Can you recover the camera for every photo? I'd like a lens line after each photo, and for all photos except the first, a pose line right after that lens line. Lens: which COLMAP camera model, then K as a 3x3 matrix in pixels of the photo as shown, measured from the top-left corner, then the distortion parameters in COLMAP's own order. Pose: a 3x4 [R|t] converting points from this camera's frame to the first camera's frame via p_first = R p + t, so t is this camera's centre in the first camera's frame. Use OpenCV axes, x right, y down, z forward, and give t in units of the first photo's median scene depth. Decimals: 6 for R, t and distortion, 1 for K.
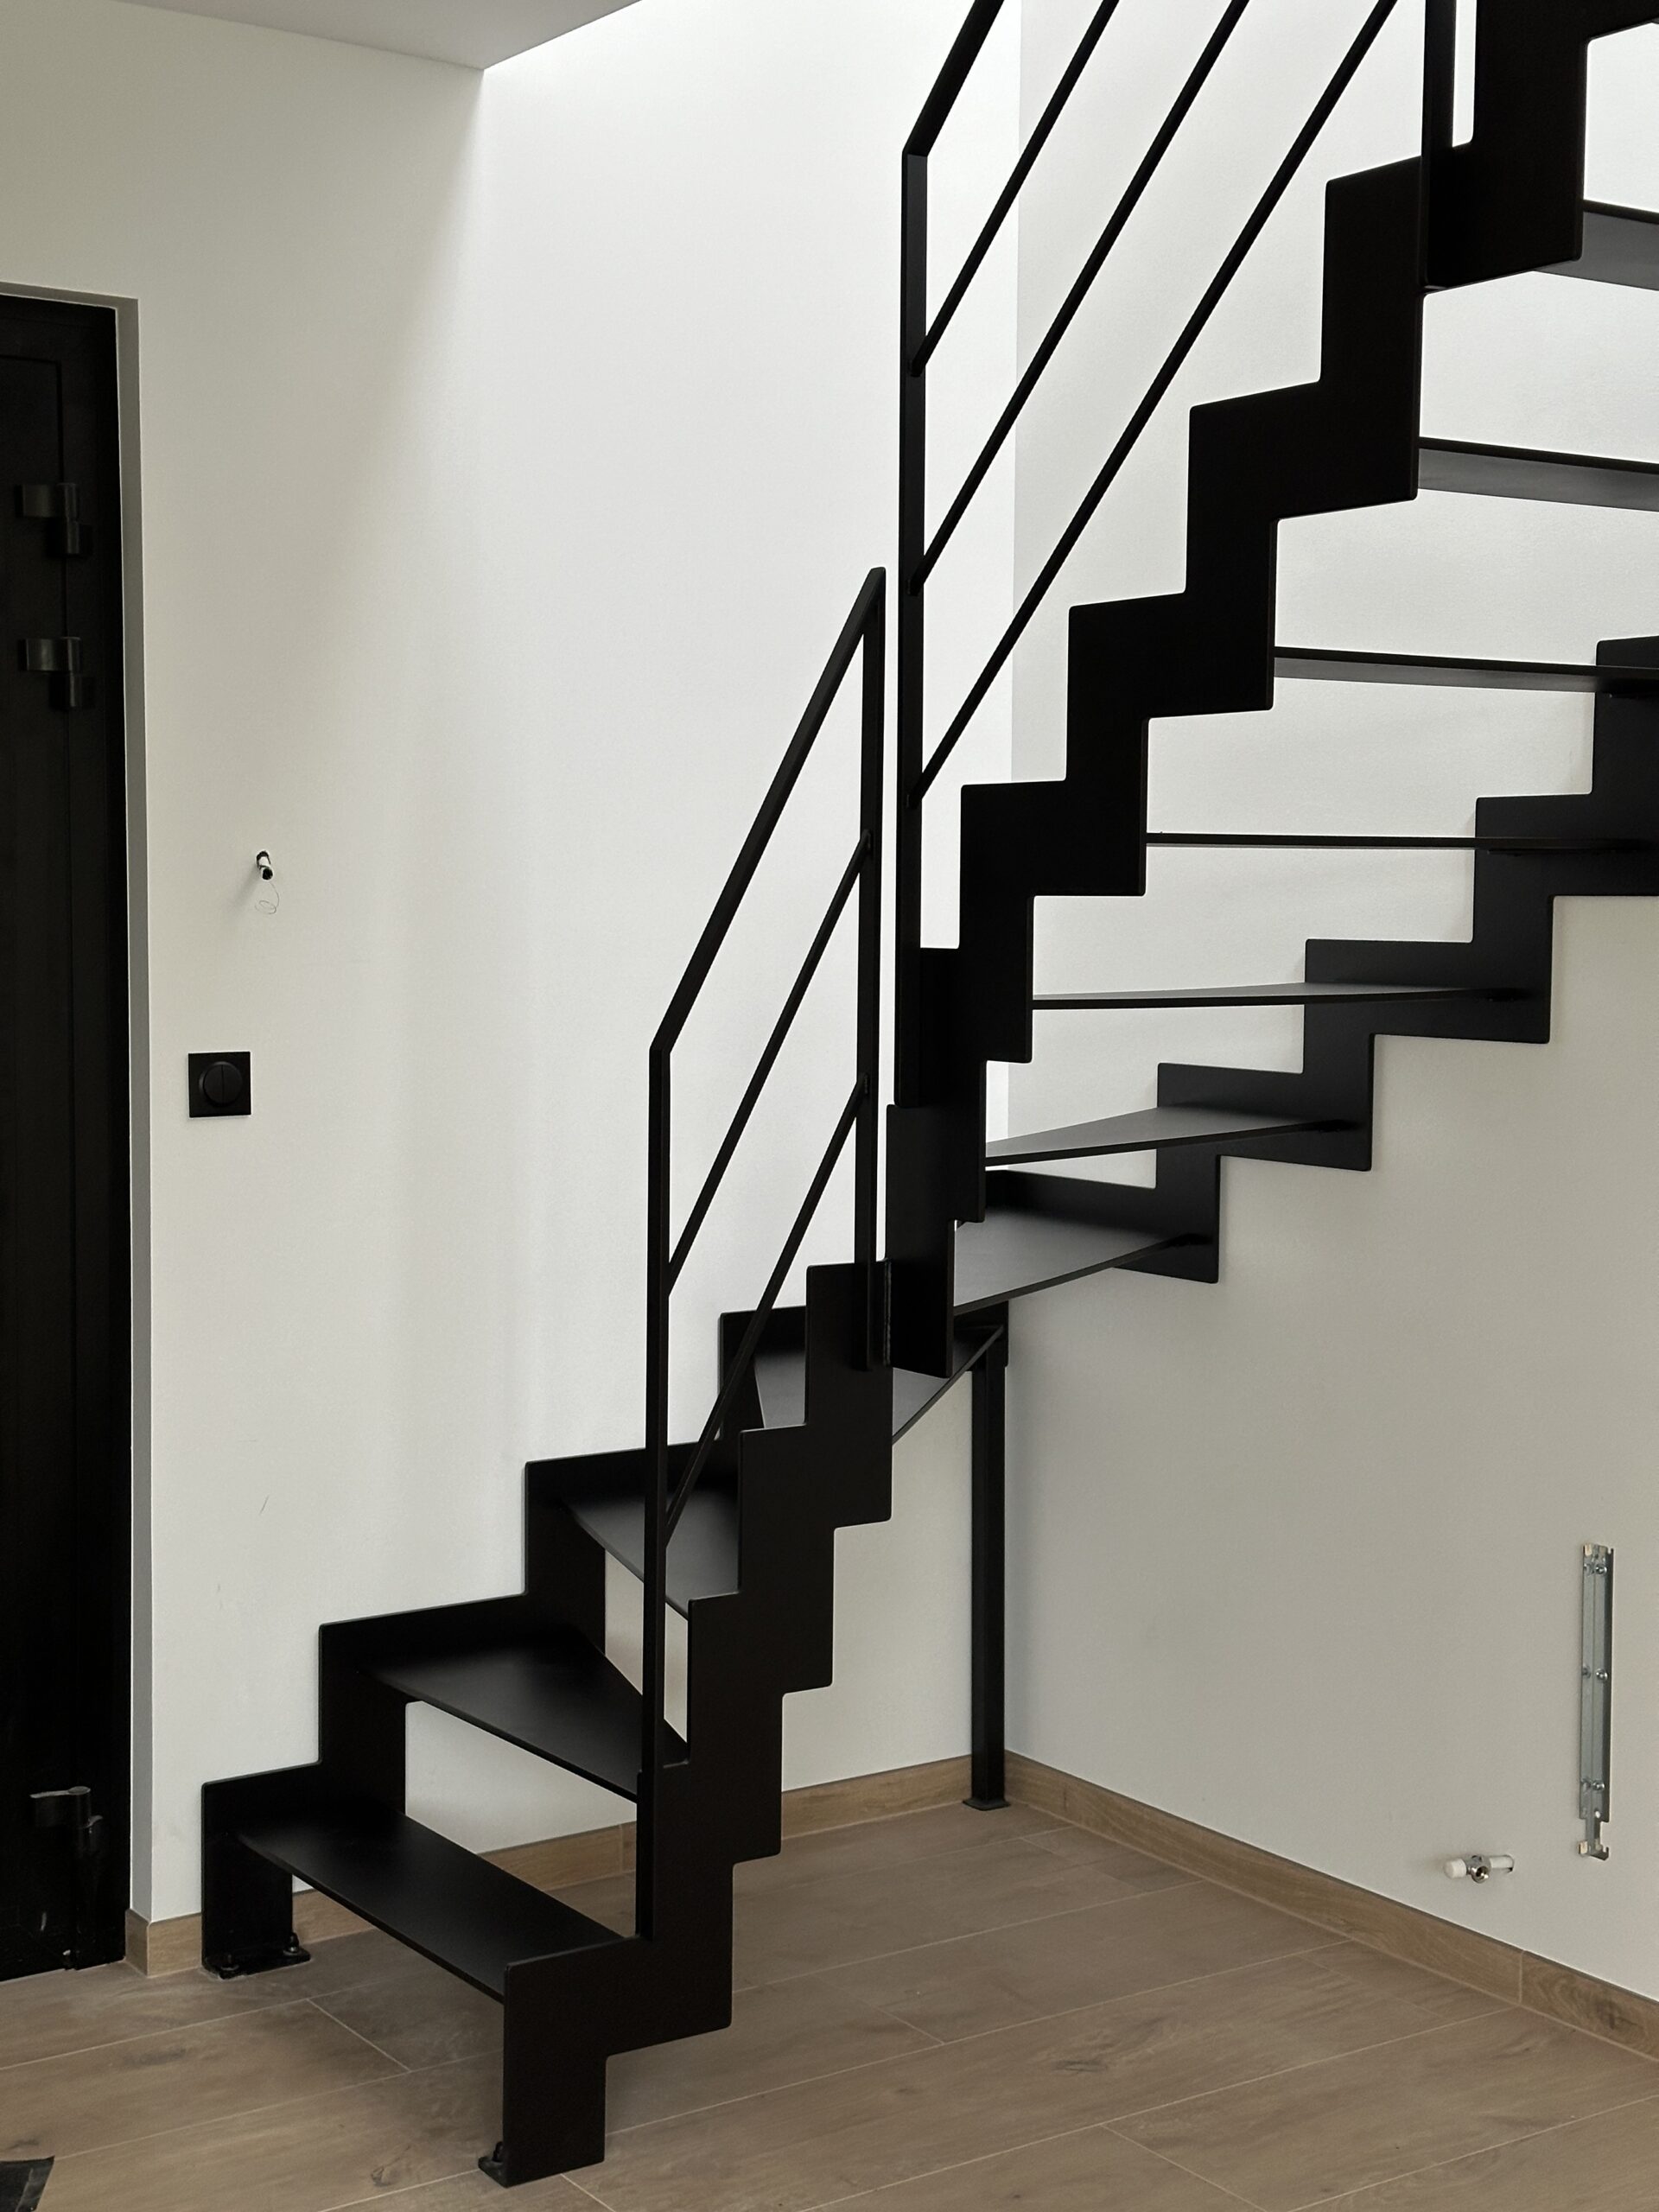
lens RADIAL K [[3053.5, 0, 830.5], [0, 3053.5, 1129.6], [0, 0, 1]] dist [0.227979, -0.558600]
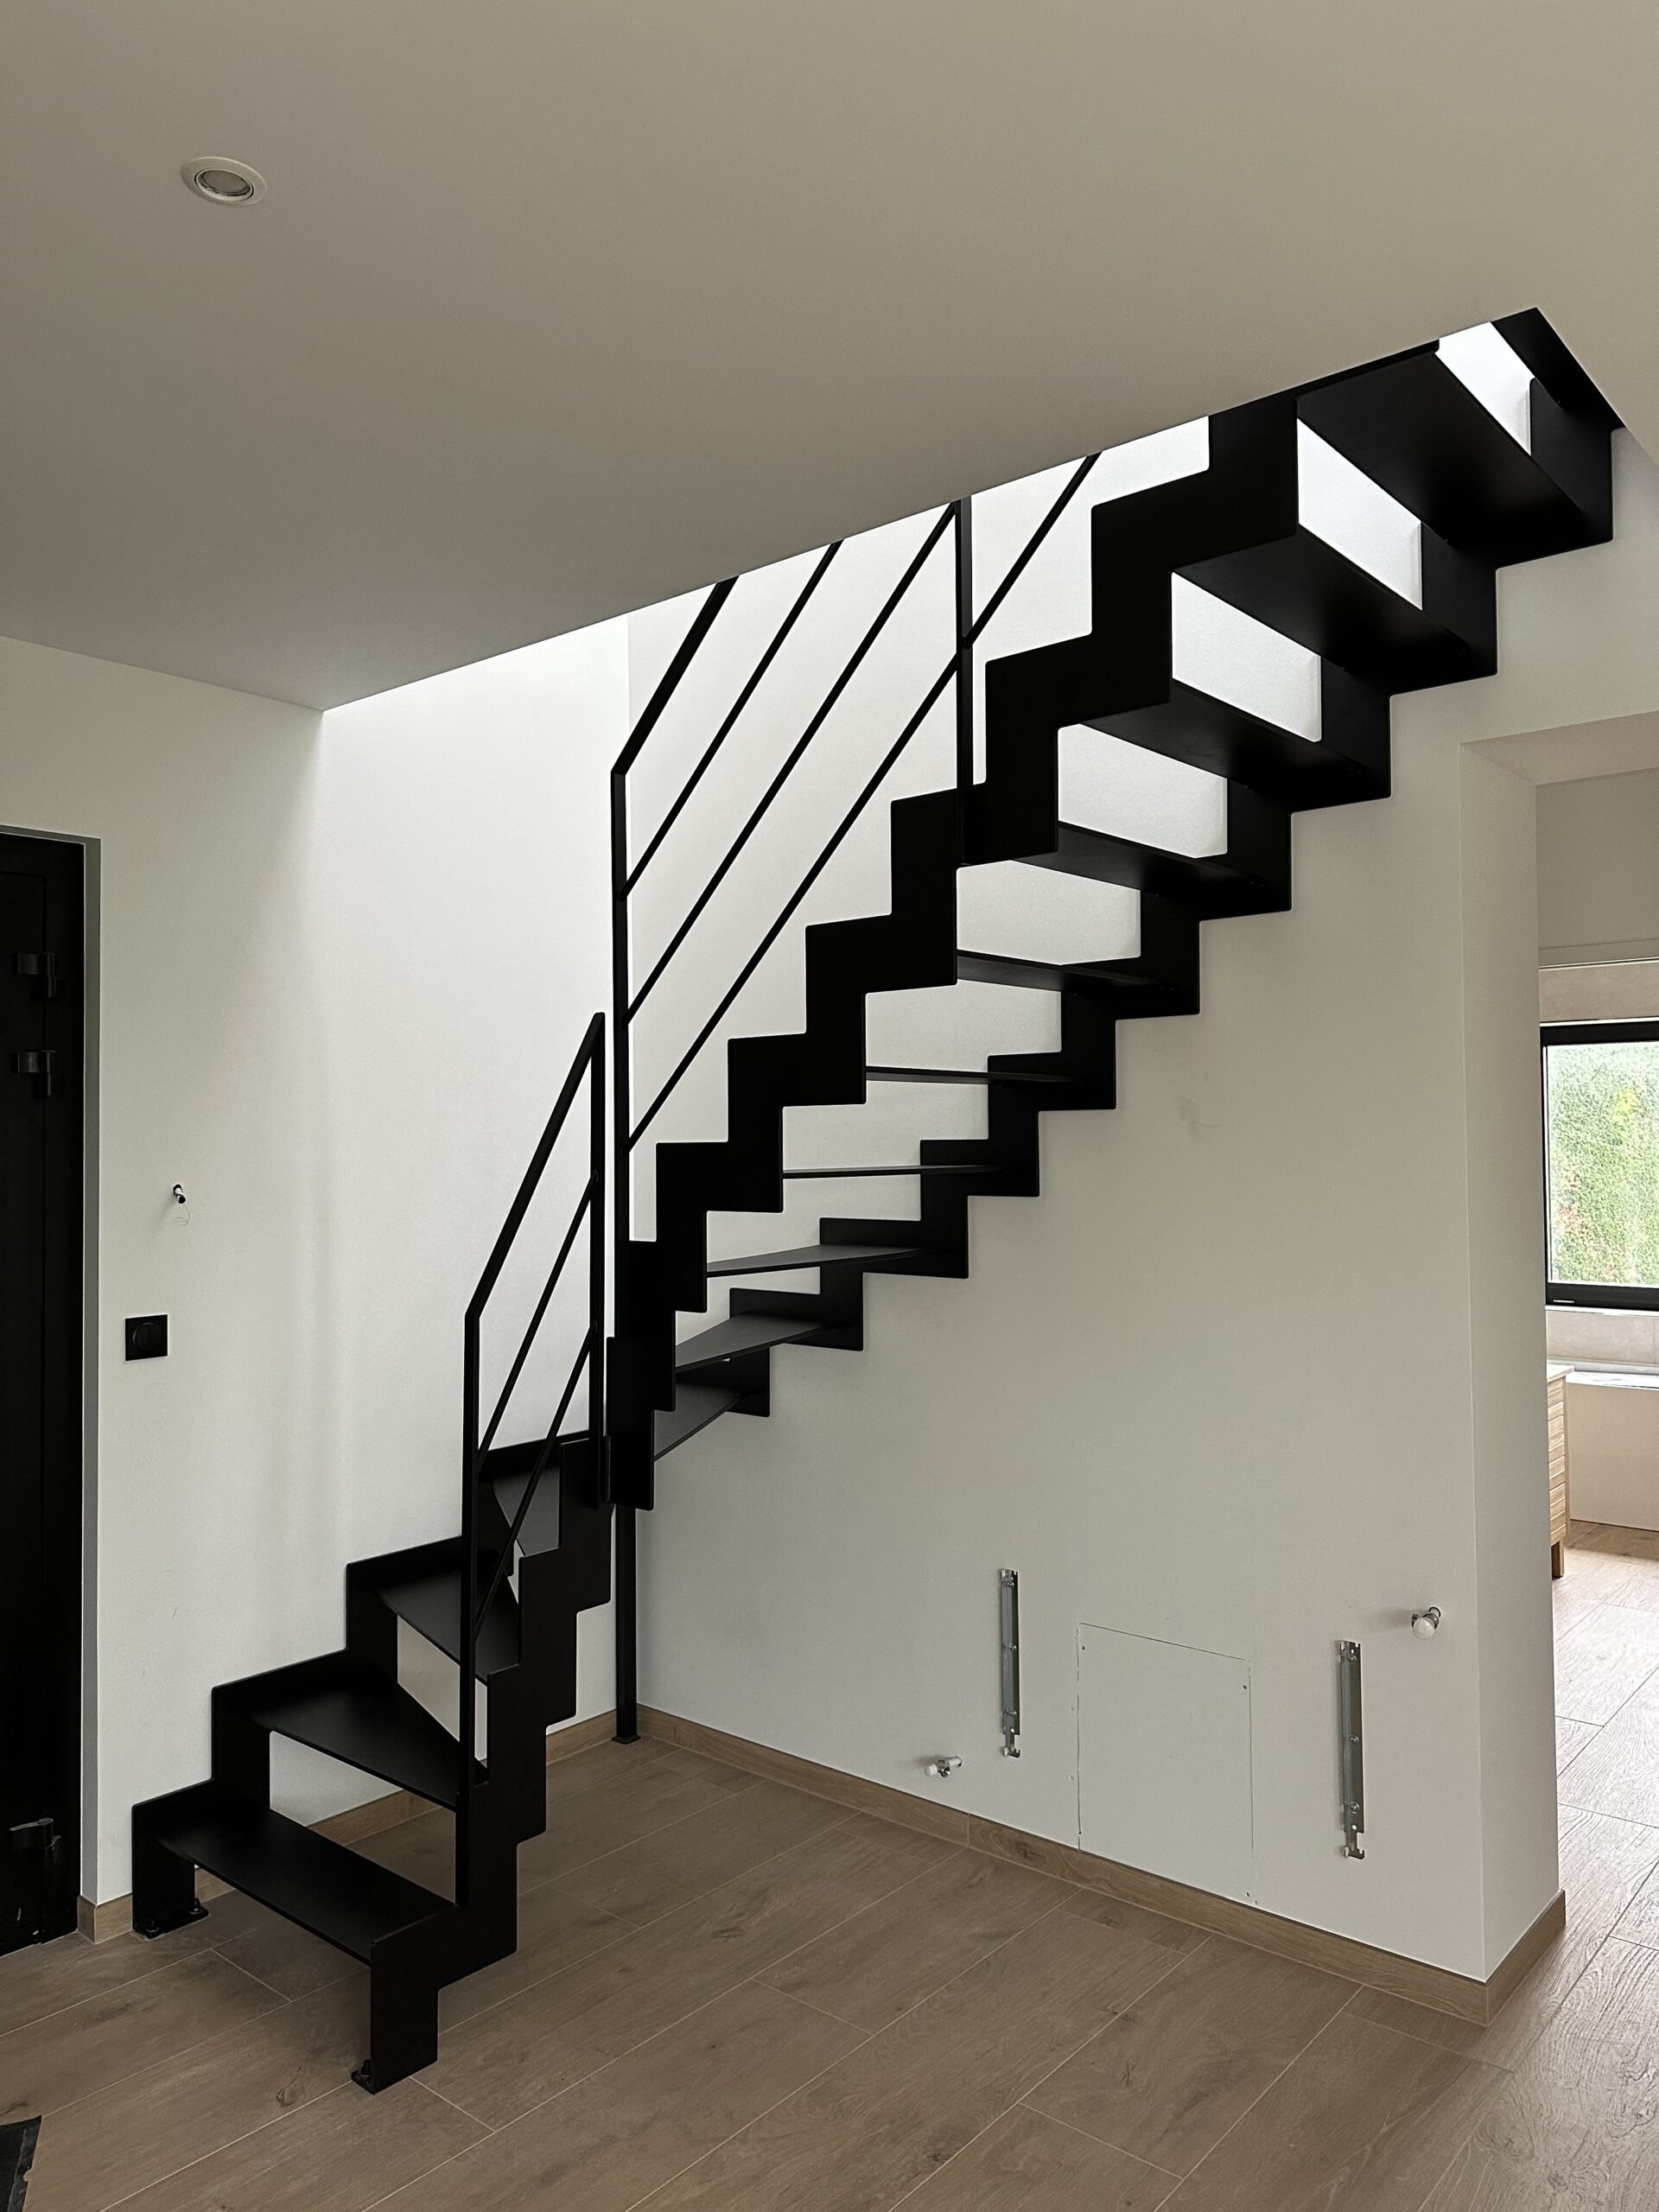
lens RADIAL K [[1594.7, 0, 829.5], [0, 1594.7, 1106.0], [0, 0, 1]] dist [0.010271, -0.007935]
pose [[0.967939, -0.010000, 0.250987, -0.070186], [0.034741, 0.994934, -0.094340, -0.043803], [-0.248772, 0.100035, 0.963382, 0.141815]]
